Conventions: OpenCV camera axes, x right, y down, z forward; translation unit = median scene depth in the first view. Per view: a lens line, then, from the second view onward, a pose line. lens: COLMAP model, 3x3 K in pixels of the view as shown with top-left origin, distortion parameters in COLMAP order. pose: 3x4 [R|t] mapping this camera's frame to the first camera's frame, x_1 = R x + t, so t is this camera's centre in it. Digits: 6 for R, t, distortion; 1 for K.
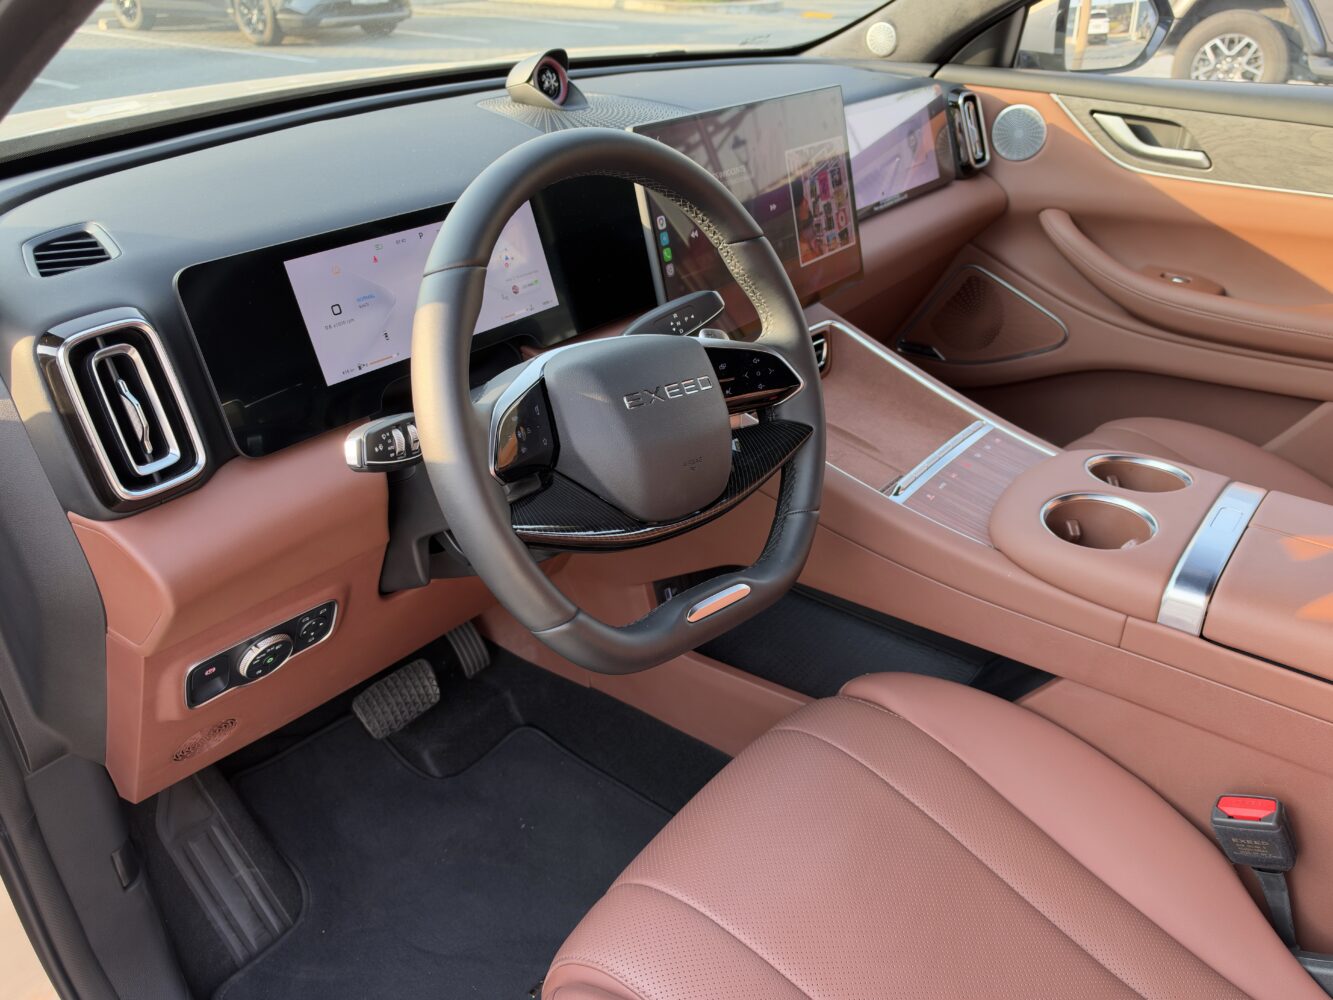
lens RADIAL K [[1034.8, 0, 670.0], [0, 1034.8, 517.1], [0, 0, 1]] dist [-0.000727, -0.047173]
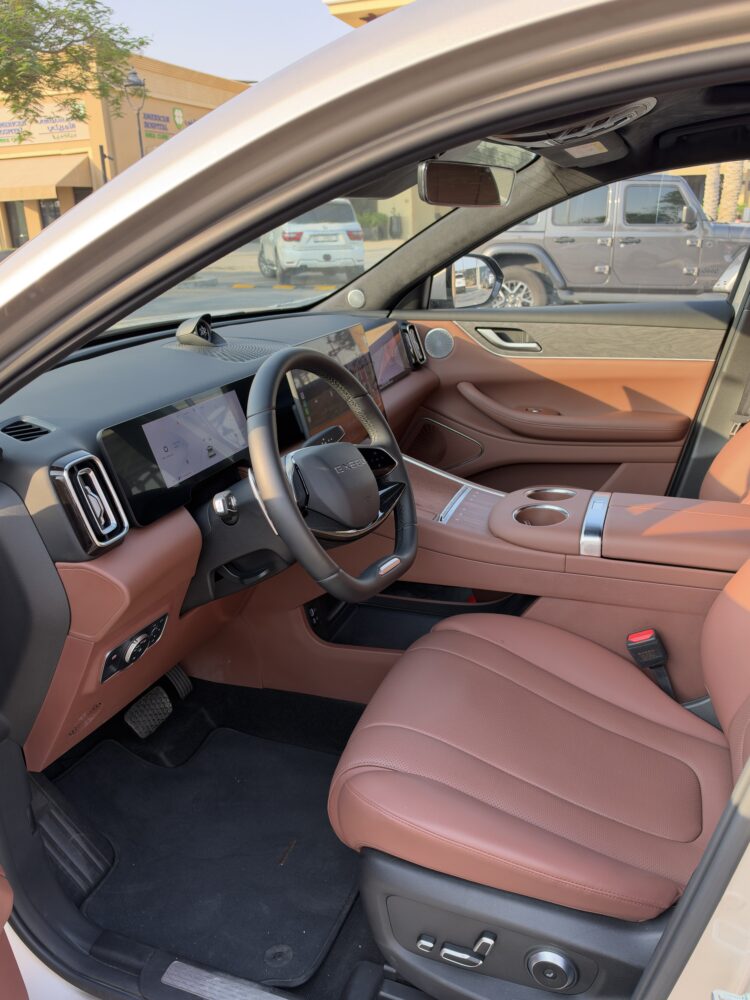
lens RADIAL K [[776.3, 0, 383.6], [0, 776.3, 510.5], [0, 0, 1]] dist [-0.000727, -0.047173]
pose [[0.950016, -0.133885, 0.282038, -0.240765], [0.179548, 0.973339, -0.142740, 0.122566], [-0.255408, 0.186244, 0.948725, -0.284921]]
